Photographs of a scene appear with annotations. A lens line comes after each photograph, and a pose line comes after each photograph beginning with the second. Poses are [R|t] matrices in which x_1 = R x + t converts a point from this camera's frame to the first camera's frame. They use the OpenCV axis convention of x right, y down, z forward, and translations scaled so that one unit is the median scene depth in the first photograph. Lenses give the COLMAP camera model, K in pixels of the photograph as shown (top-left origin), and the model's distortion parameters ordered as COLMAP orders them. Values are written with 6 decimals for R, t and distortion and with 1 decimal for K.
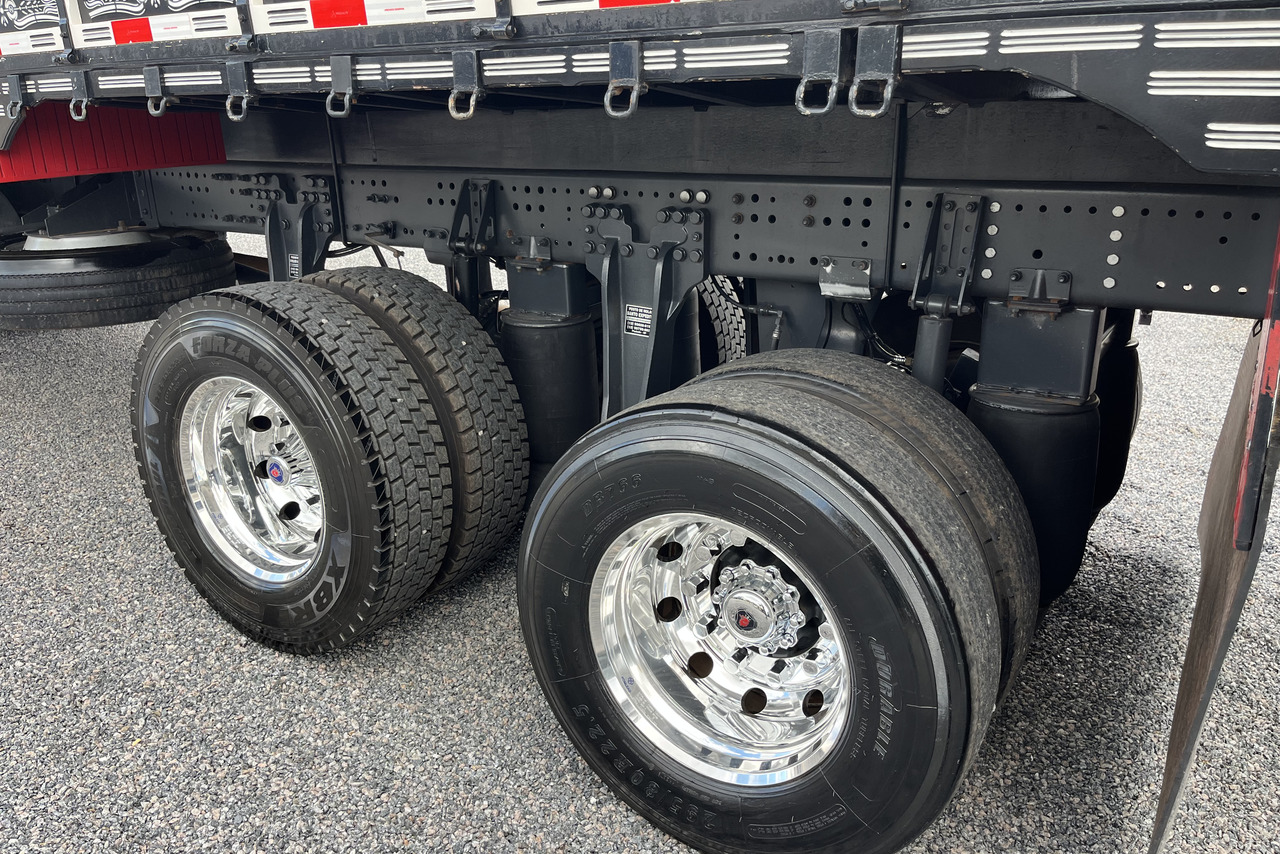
lens RADIAL K [[971.5, 0, 639.0], [0, 971.5, 451.0], [0, 0, 1]] dist [0.021358, -0.008539]
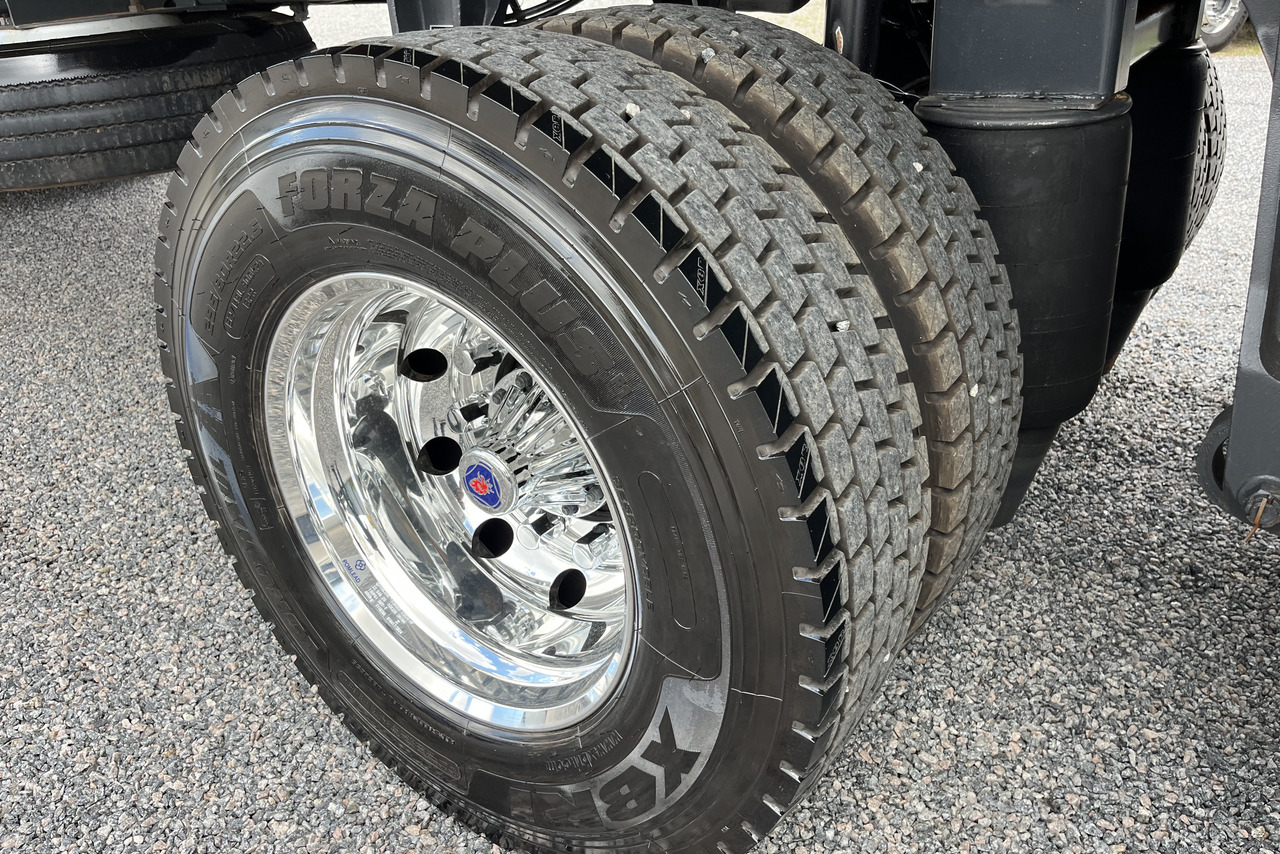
lens RADIAL K [[971.5, 0, 639.0], [0, 971.5, 451.0], [0, 0, 1]] dist [0.021358, -0.008539]
pose [[0.997290, -0.020122, -0.070770, -0.263168], [0.029759, 0.990002, 0.137880, -0.051314], [0.067288, -0.139612, 0.987917, 0.555483]]
